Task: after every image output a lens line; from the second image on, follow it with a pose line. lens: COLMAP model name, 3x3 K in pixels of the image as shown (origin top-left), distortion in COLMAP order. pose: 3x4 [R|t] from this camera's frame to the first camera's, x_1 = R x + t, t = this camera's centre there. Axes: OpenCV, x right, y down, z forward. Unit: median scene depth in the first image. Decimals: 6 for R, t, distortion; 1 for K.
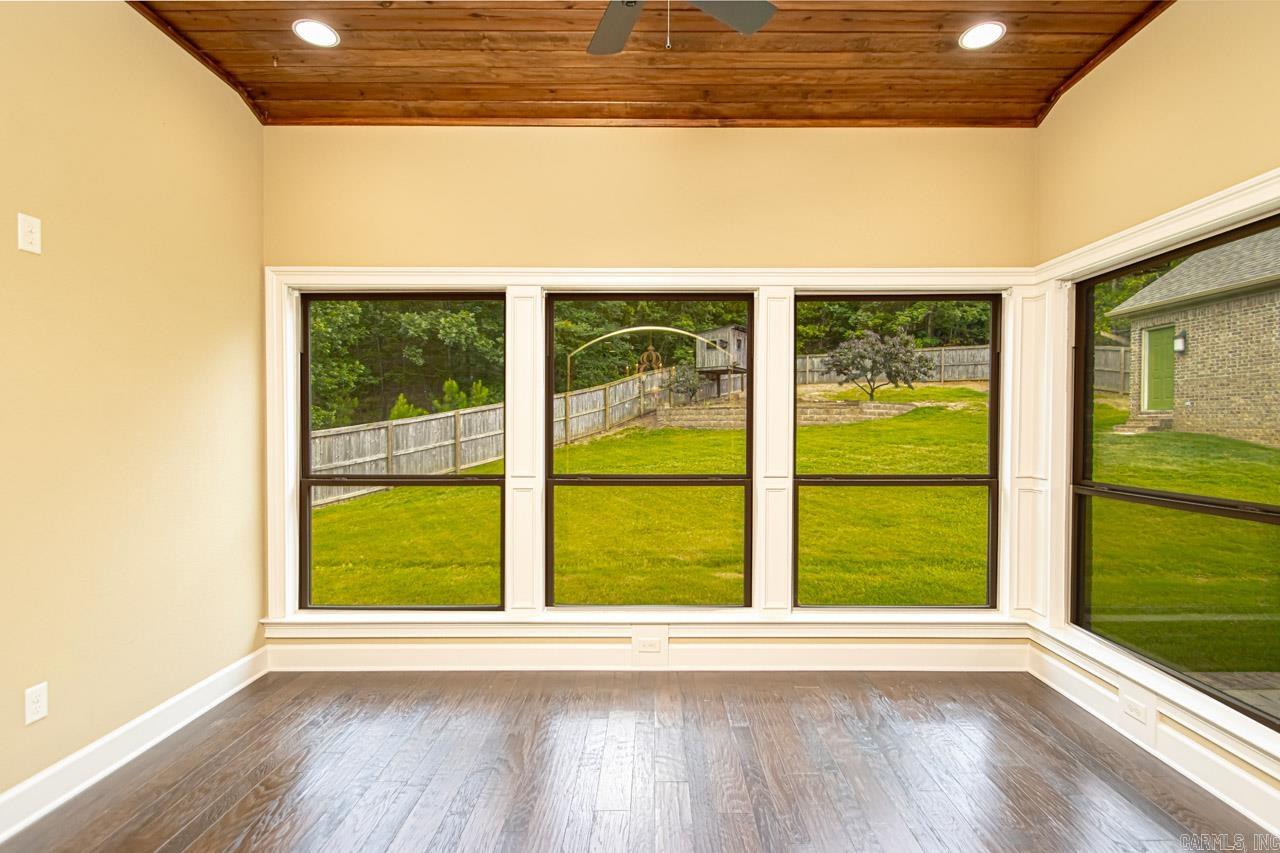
lens RADIAL K [[595.5, 0, 662.2], [0, 595.5, 438.0], [0, 0, 1]] dist [0.013227, -0.014488]
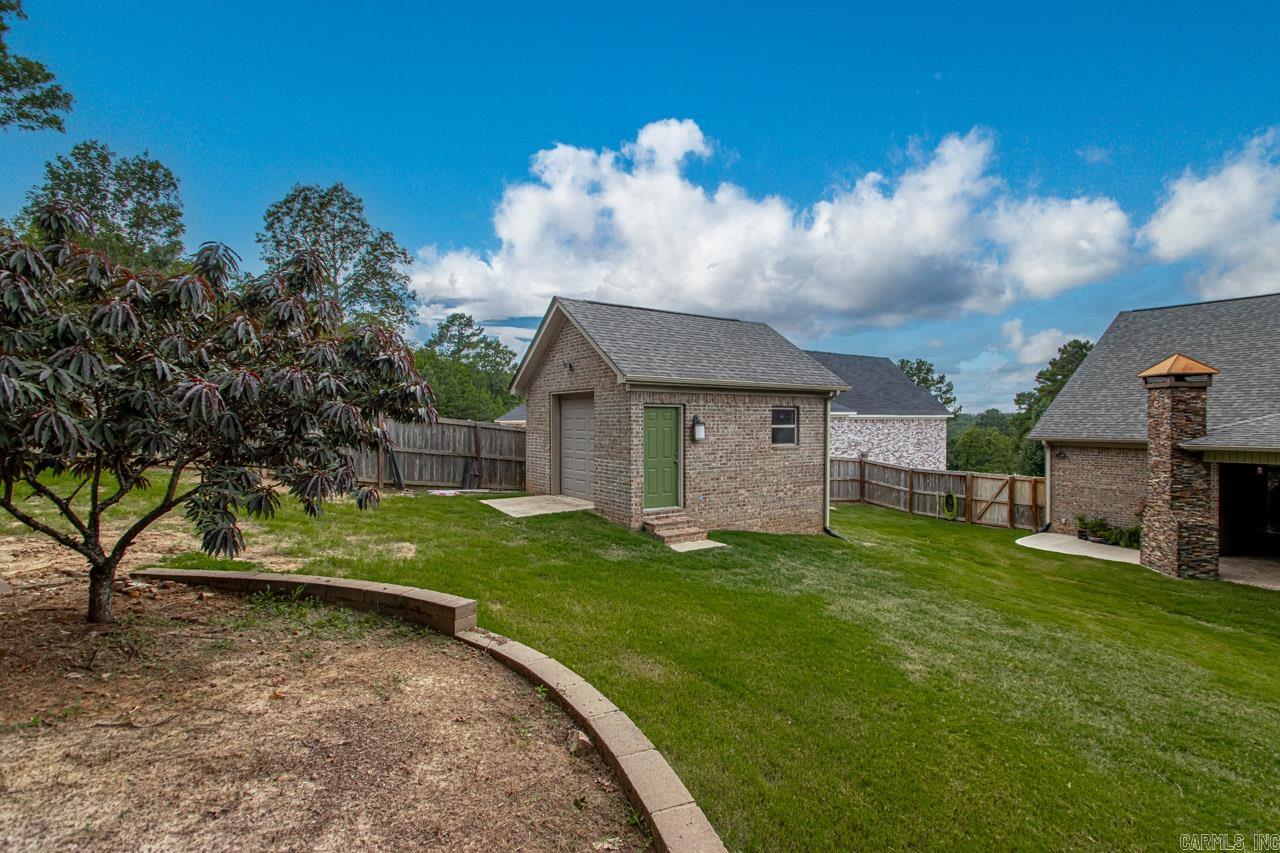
lens RADIAL K [[595.5, 0, 650.6], [0, 595.5, 424.2], [0, 0, 1]] dist [0.013227, -0.014488]
pose [[-0.539570, -0.007564, 0.841907, 0.111186], [0.019137, 0.999591, 0.021245, -0.121651], [-0.841723, 0.027575, -0.539205, 0.991957]]
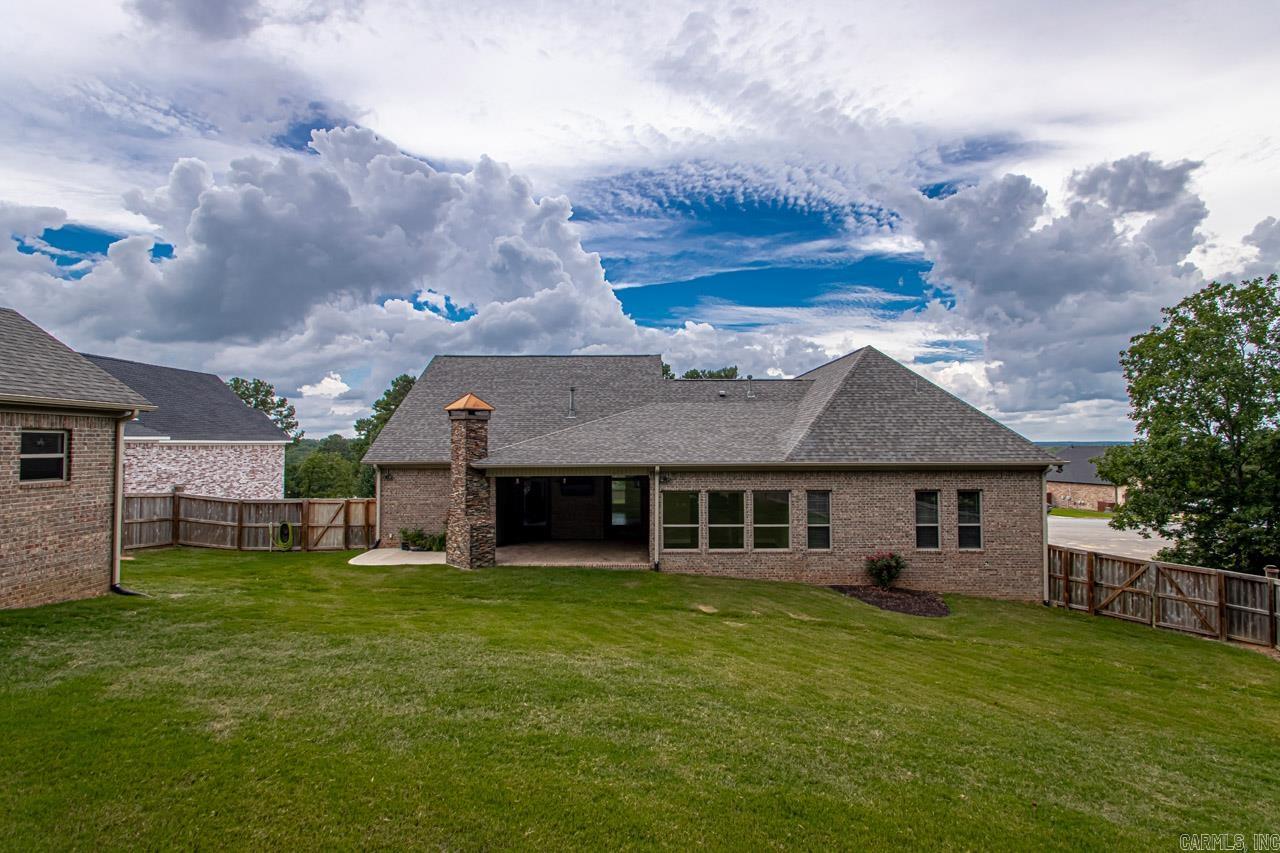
lens RADIAL K [[595.5, 0, 649.0], [0, 595.5, 426.0], [0, 0, 1]] dist [0.013227, -0.014488]
pose [[-0.999993, 0.003365, -0.001766, 0.101447], [0.003375, 0.999978, -0.005797, -0.122240], [0.001746, -0.005802, -0.999982, 0.990627]]
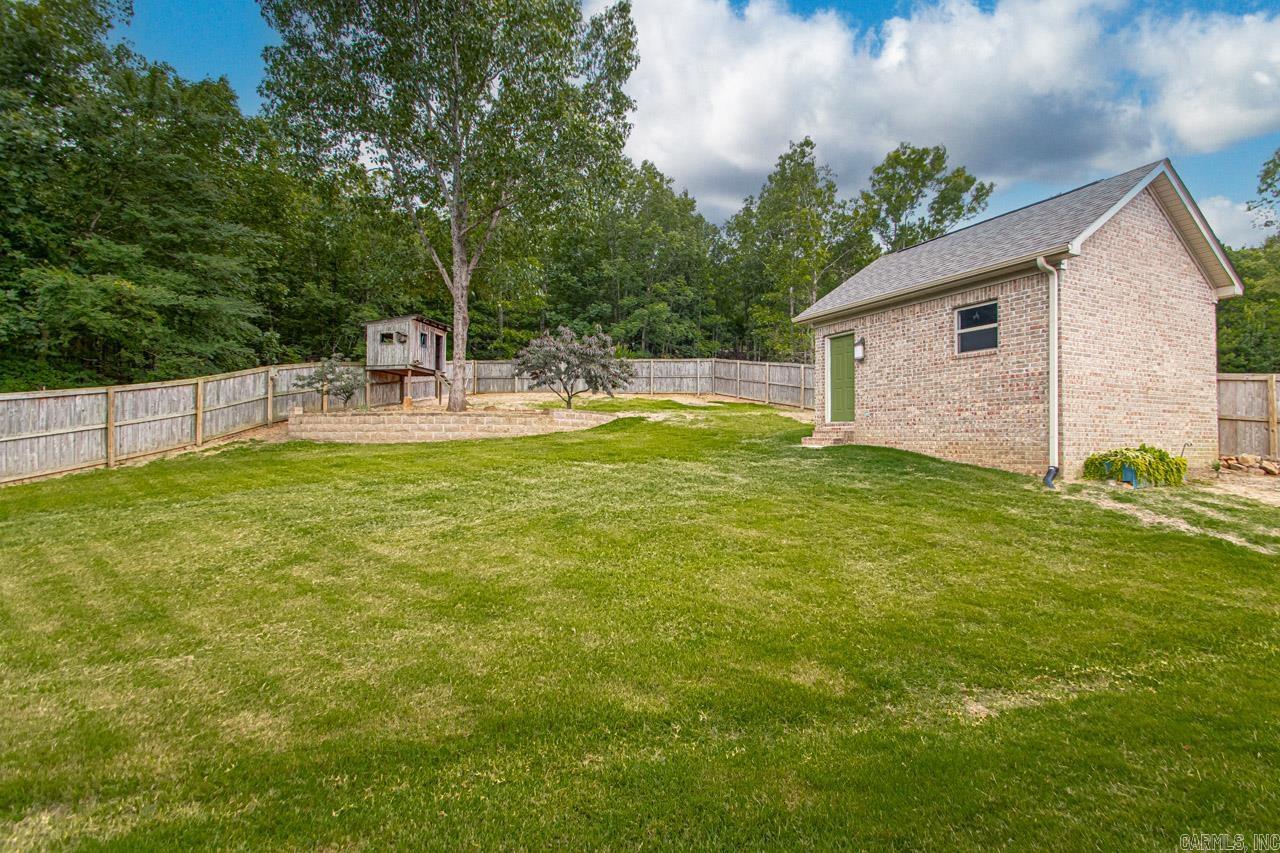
lens RADIAL K [[595.5, 0, 648.6], [0, 595.5, 425.4], [0, 0, 1]] dist [0.013227, -0.014488]
pose [[0.915984, 0.009688, 0.401097, 0.119289], [0.007860, 0.999083, -0.042081, -0.002213], [-0.401137, 0.041698, 0.915068, 0.178366]]
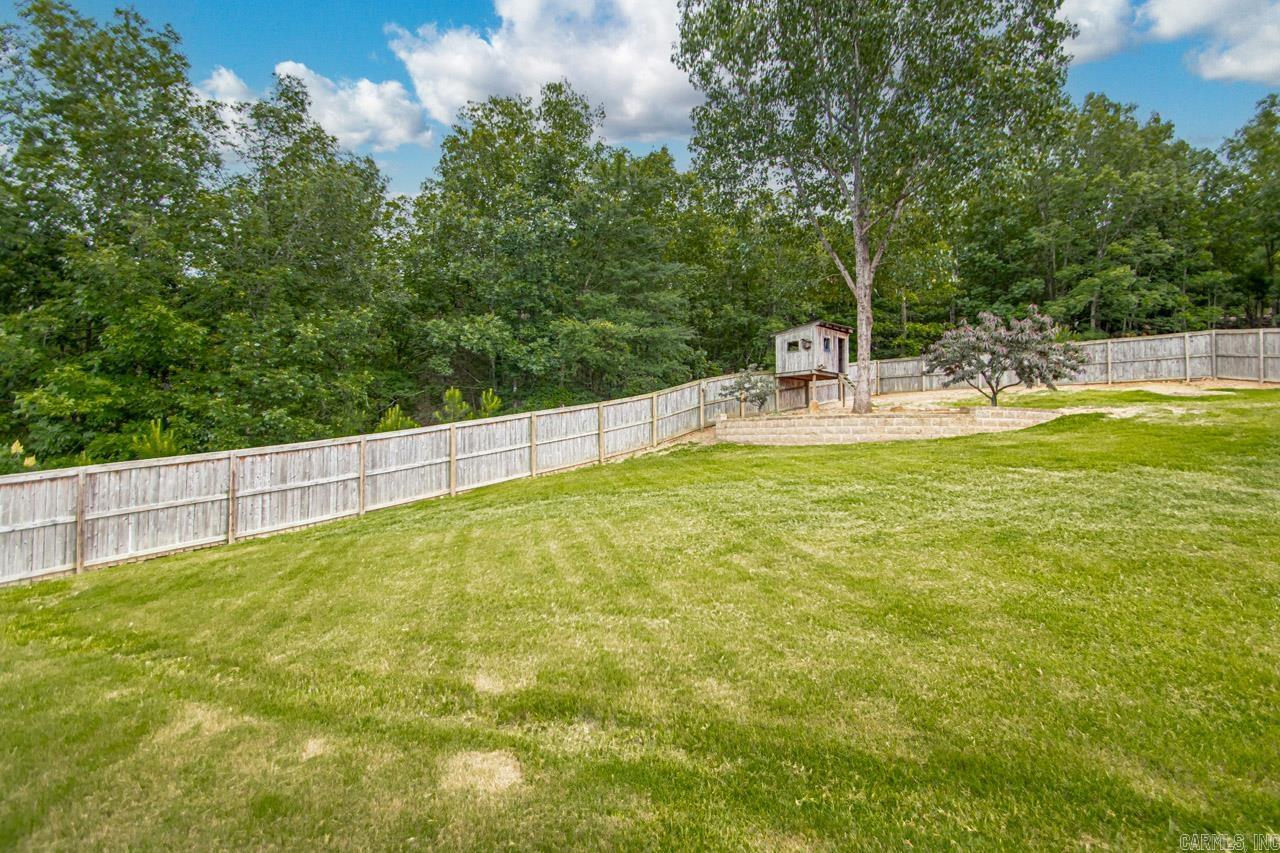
lens RADIAL K [[595.5, 0, 647.9], [0, 595.5, 425.5], [0, 0, 1]] dist [0.013227, -0.014488]
pose [[0.972710, -0.007537, -0.231903, 0.109306], [-0.003576, 0.998867, -0.047462, -0.002220], [0.231998, 0.046996, 0.971580, 0.184780]]
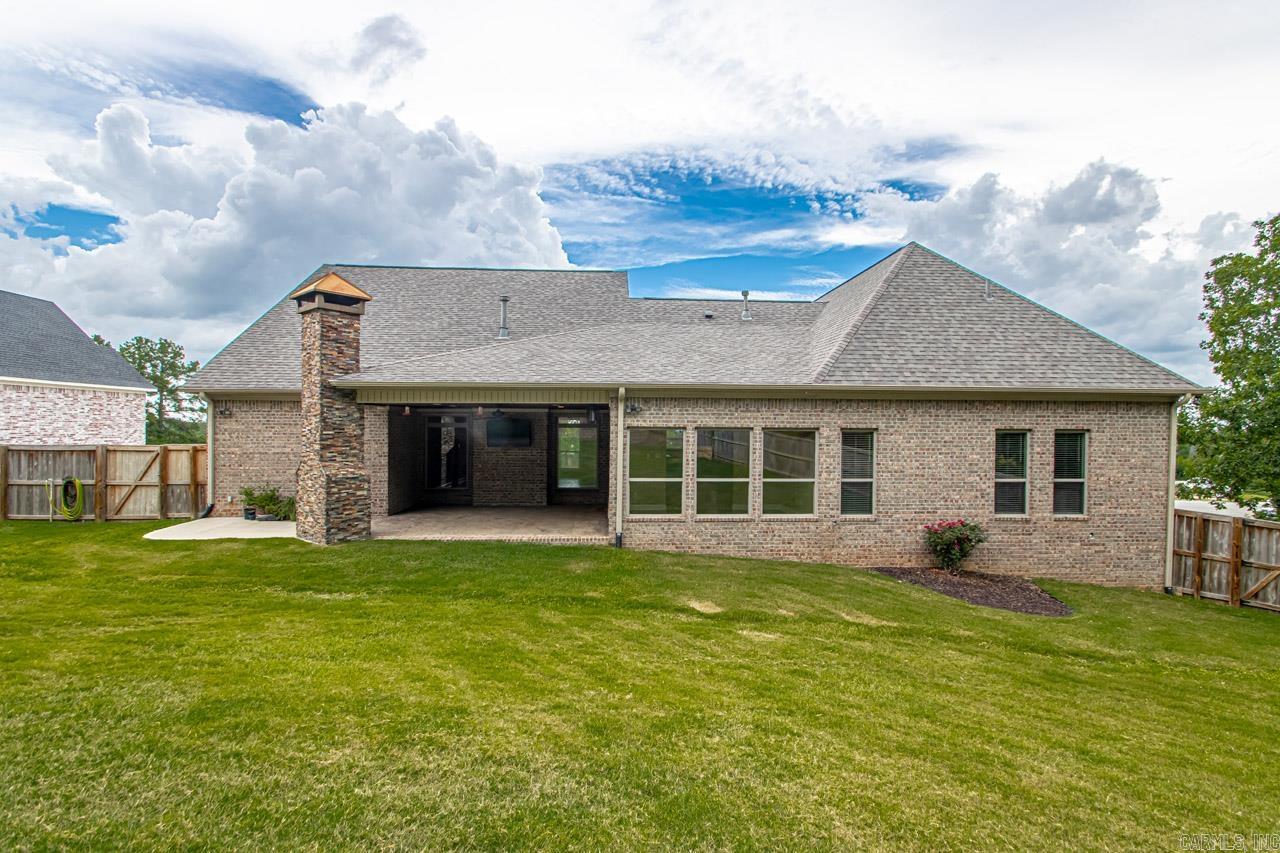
lens RADIAL K [[595.5, 0, 662.2], [0, 595.5, 417.9], [0, 0, 1]] dist [0.013227, -0.014488]
pose [[-0.996042, -0.014031, -0.087766, 0.100105], [-0.014367, 0.999892, 0.003189, -0.057696], [0.087712, 0.004437, -0.996136, 0.751170]]
